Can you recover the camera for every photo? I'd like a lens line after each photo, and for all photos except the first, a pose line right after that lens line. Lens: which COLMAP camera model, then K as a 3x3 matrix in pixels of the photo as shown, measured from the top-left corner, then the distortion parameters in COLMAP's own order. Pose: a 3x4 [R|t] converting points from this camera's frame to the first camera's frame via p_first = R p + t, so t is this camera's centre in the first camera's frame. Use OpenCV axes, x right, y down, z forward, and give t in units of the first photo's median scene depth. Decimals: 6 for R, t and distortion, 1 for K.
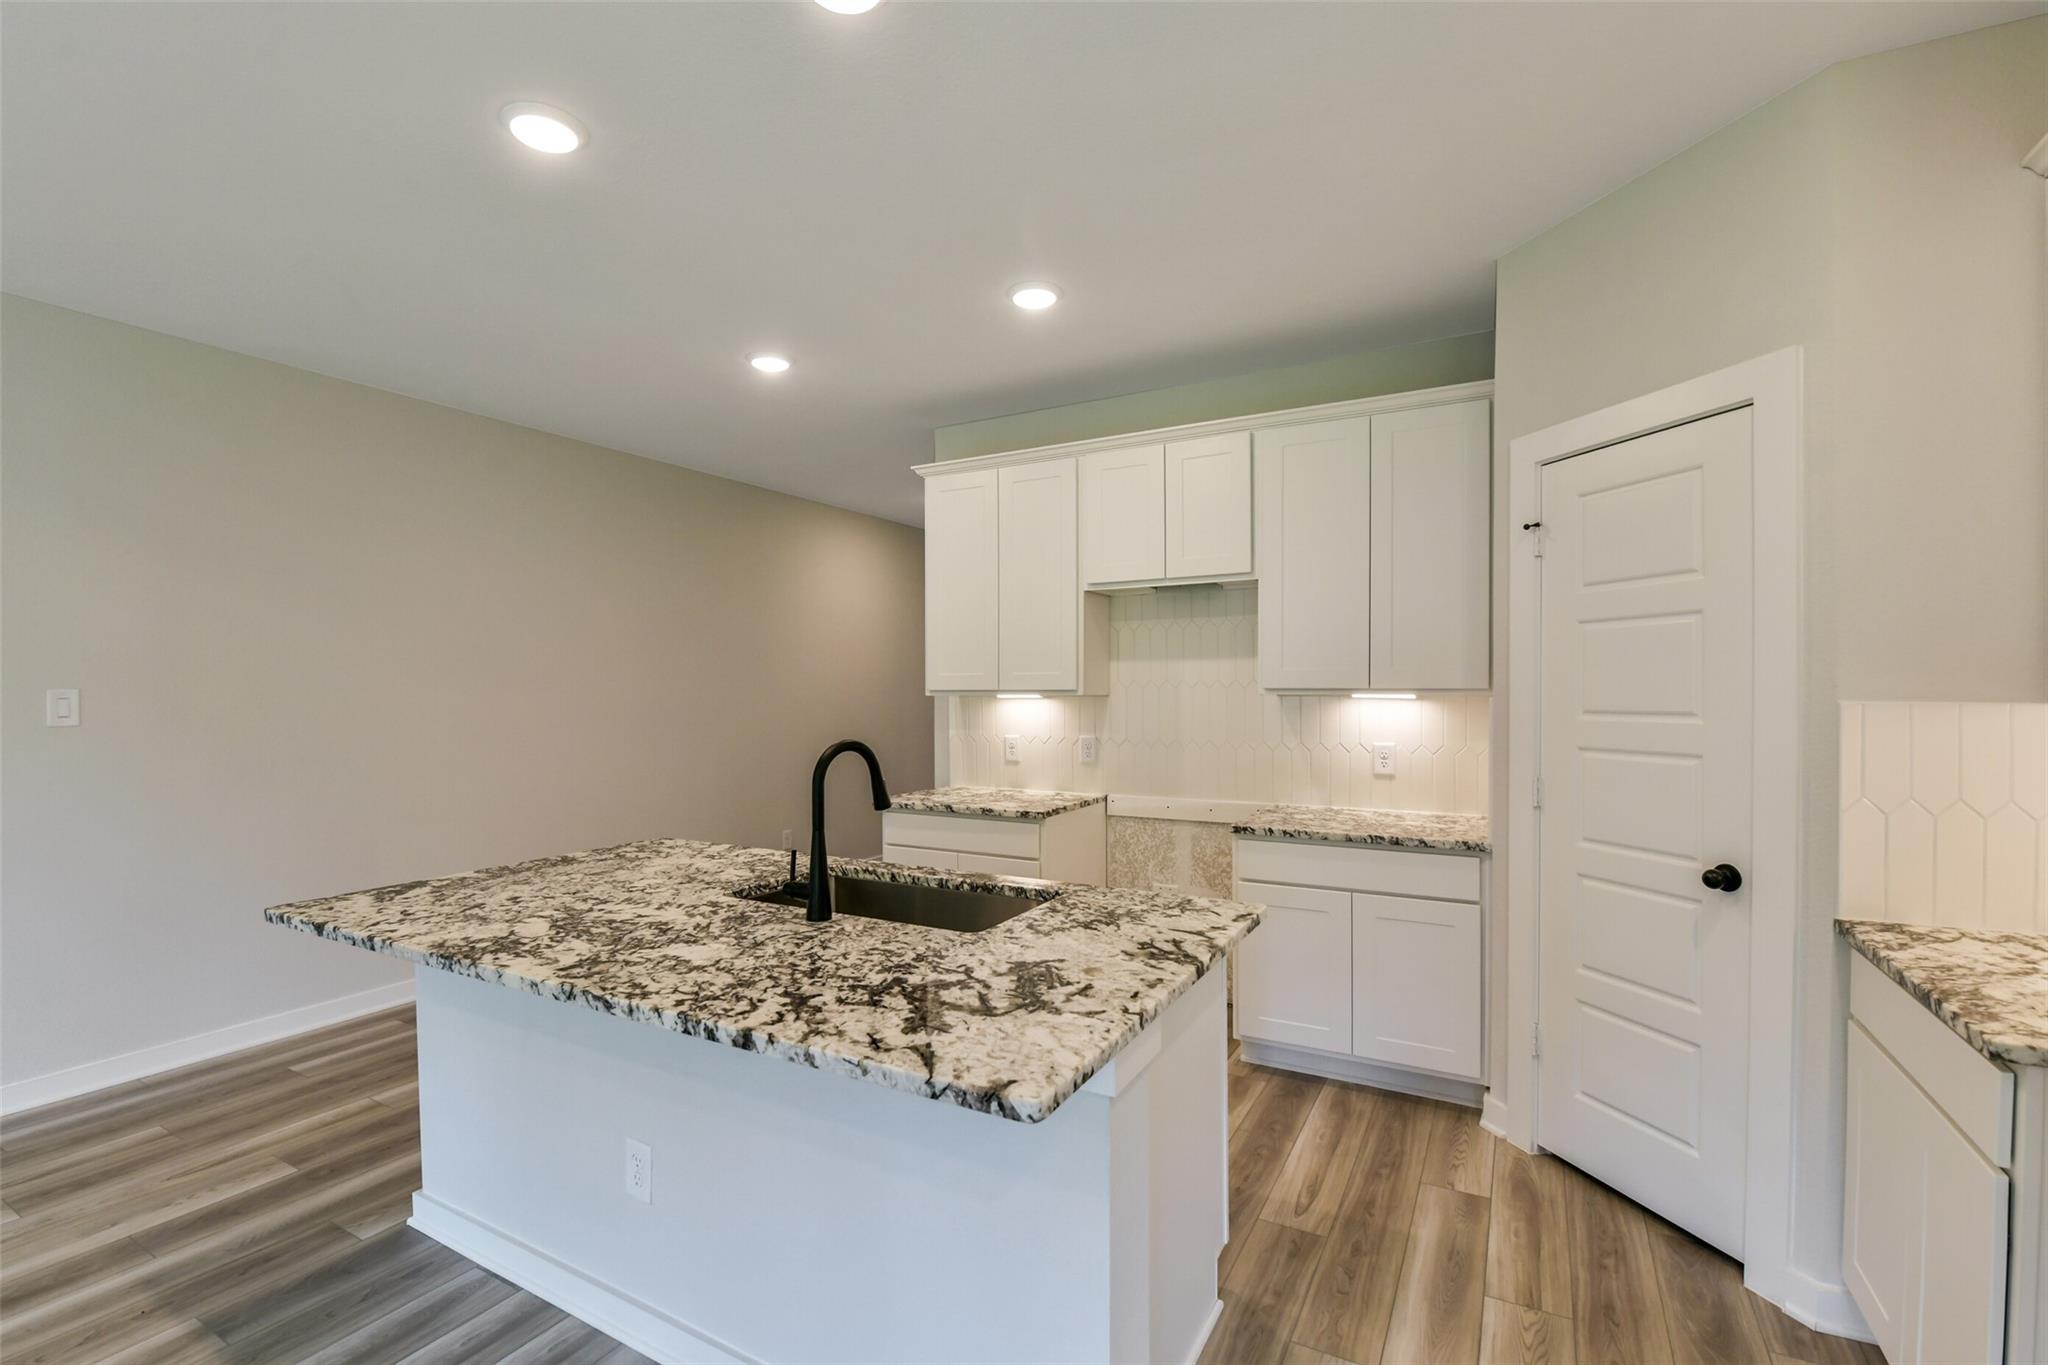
lens RADIAL K [[894.5, 0, 1025.7], [0, 894.5, 697.3], [0, 0, 1]] dist [-0.002611, -0.000639]
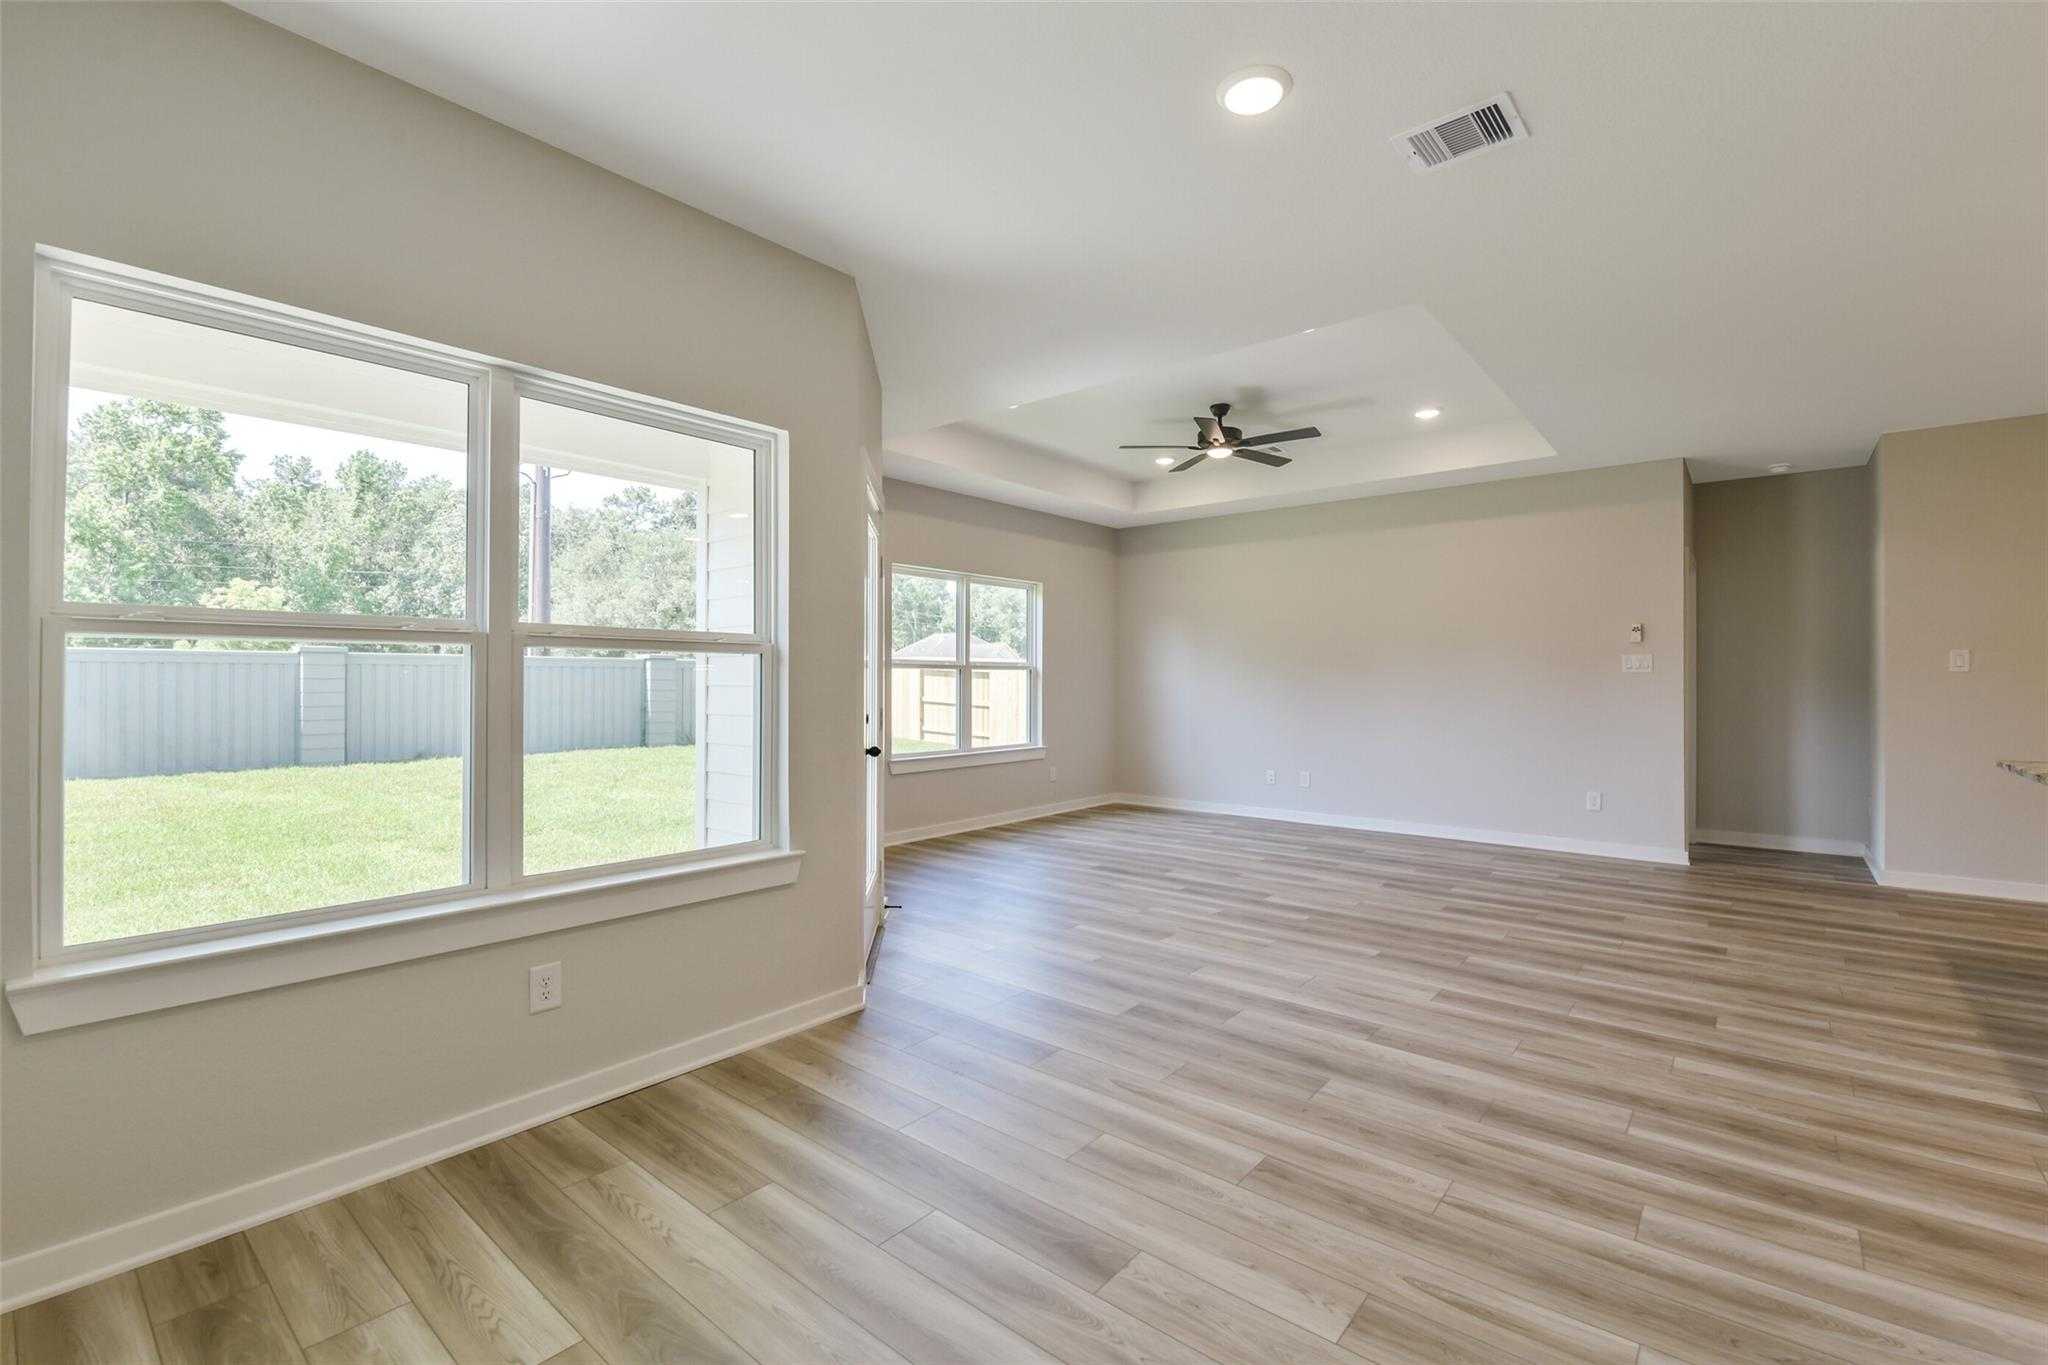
lens RADIAL K [[886.7, 0, 1015.4], [0, 886.7, 673.3], [0, 0, 1]] dist [0.016242, -0.006898]
pose [[-0.199001, -0.004392, -0.979989, 1.343026], [-0.008867, 0.999957, -0.002681, 0.082864], [0.979959, 0.008156, -0.199031, -0.564568]]
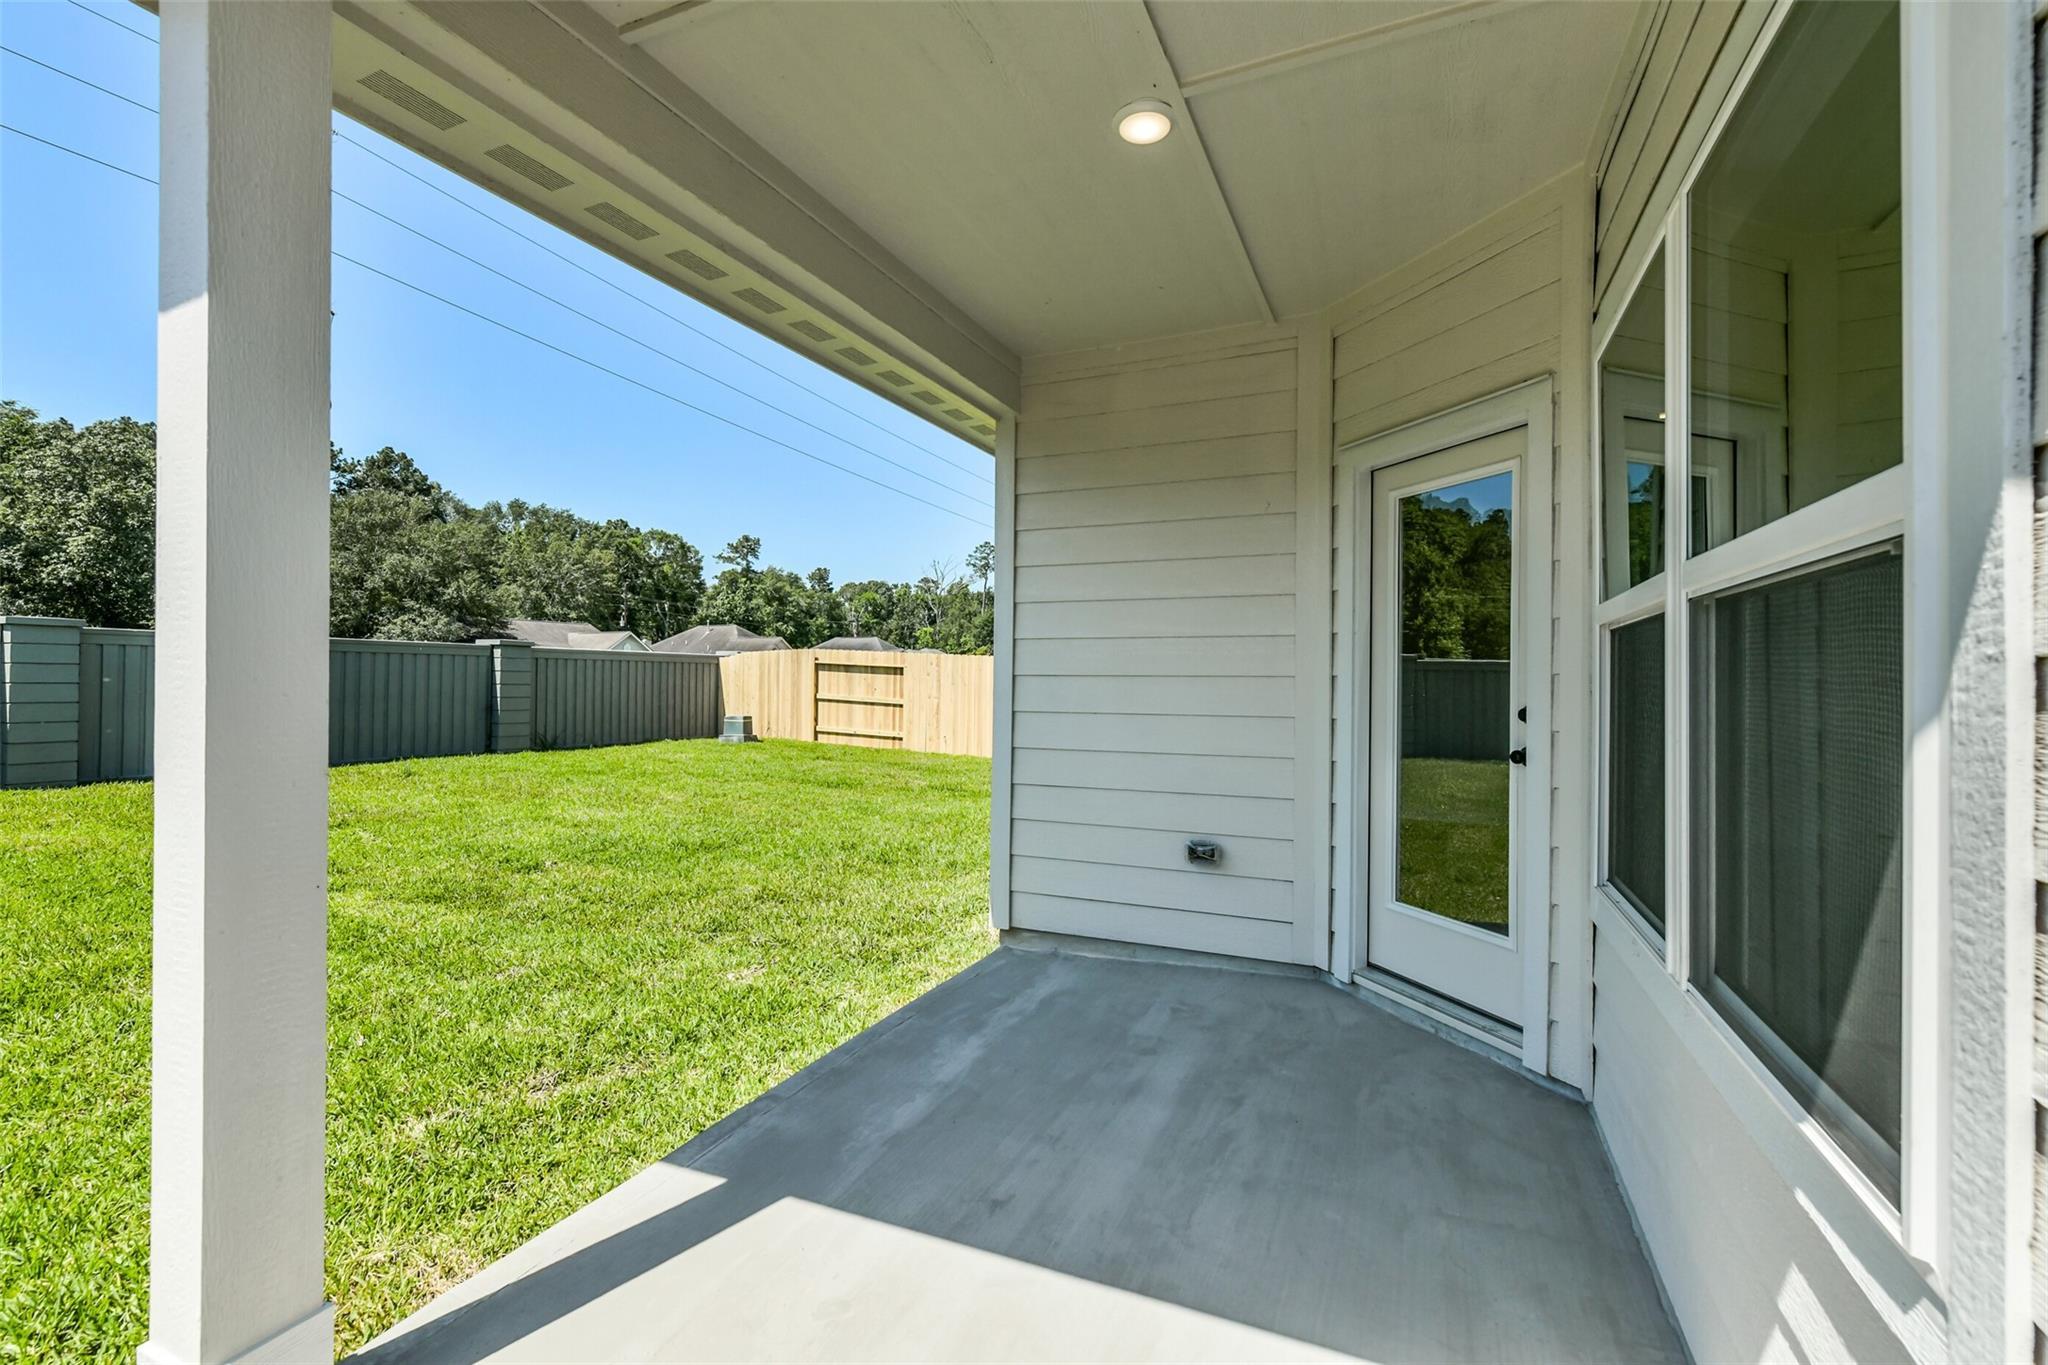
lens RADIAL K [[886.7, 0, 1015.4], [0, 886.7, 673.3], [0, 0, 1]] dist [0.016242, -0.006898]
pose [[0.088389, -0.002864, -0.996082, 1.021062], [-0.020066, 0.999788, -0.004655, 0.120025], [0.995884, 0.020399, 0.088313, -2.181181]]
